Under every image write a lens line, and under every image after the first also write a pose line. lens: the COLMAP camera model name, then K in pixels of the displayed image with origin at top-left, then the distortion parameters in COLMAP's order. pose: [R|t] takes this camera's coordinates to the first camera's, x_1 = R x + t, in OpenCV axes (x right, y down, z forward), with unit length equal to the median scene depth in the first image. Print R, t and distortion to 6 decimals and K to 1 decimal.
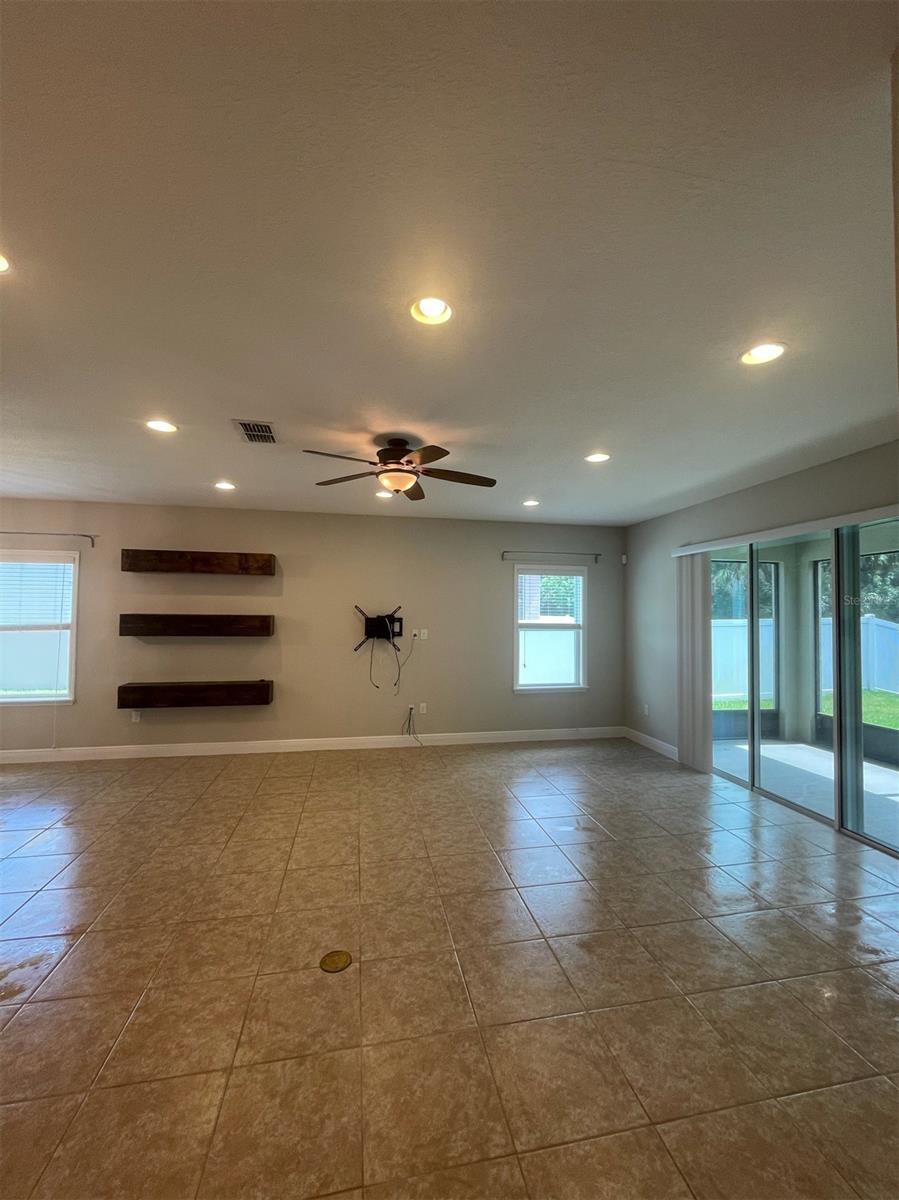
lens RADIAL K [[483.8, 0, 450.0], [0, 483.8, 607.8], [0, 0, 1]] dist [-0.005984, 0.000240]
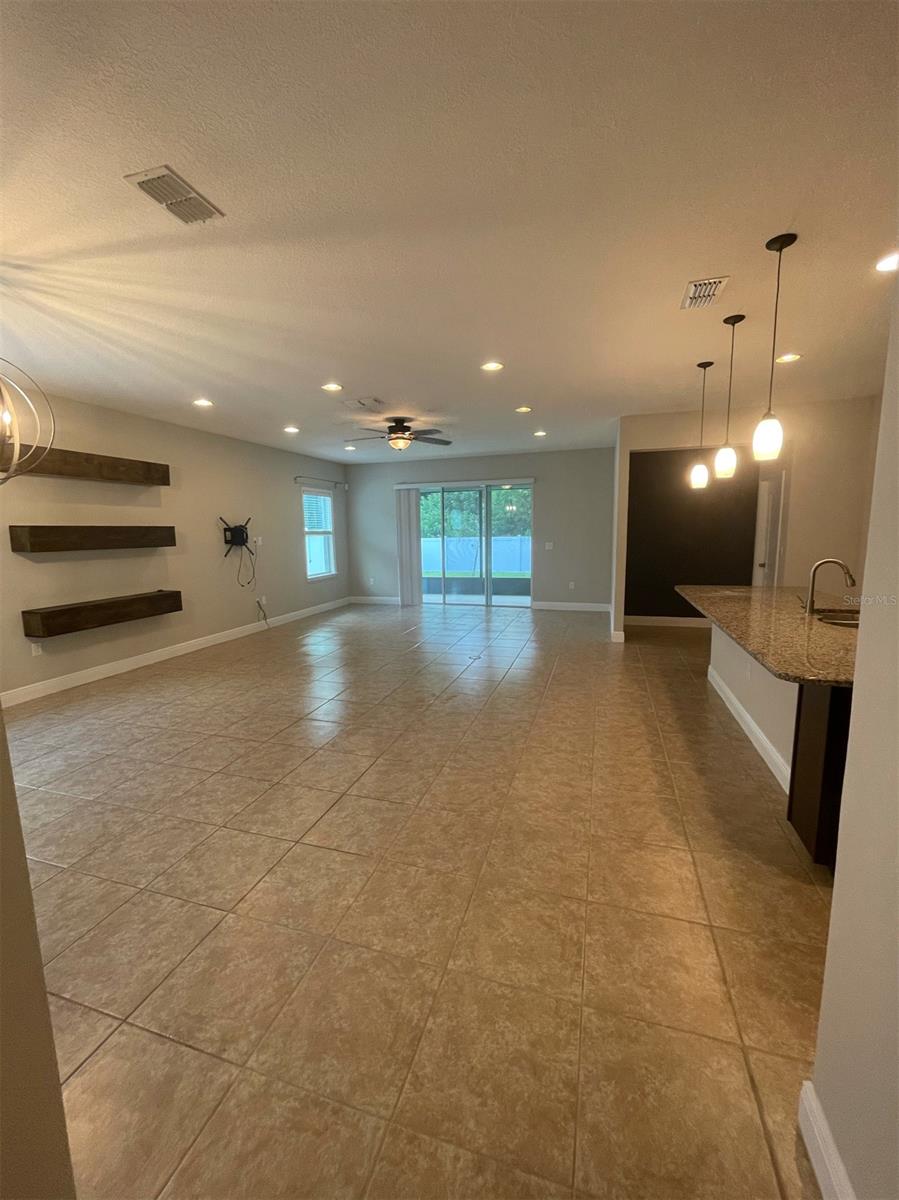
lens RADIAL K [[483.8, 0, 460.1], [0, 483.8, 605.9], [0, 0, 1]] dist [-0.005984, 0.000240]
pose [[0.464903, -0.154459, 0.871784, -0.969553], [0.004585, 0.985071, 0.172086, 0.008855], [-0.885350, -0.076006, 0.458671, -0.036822]]
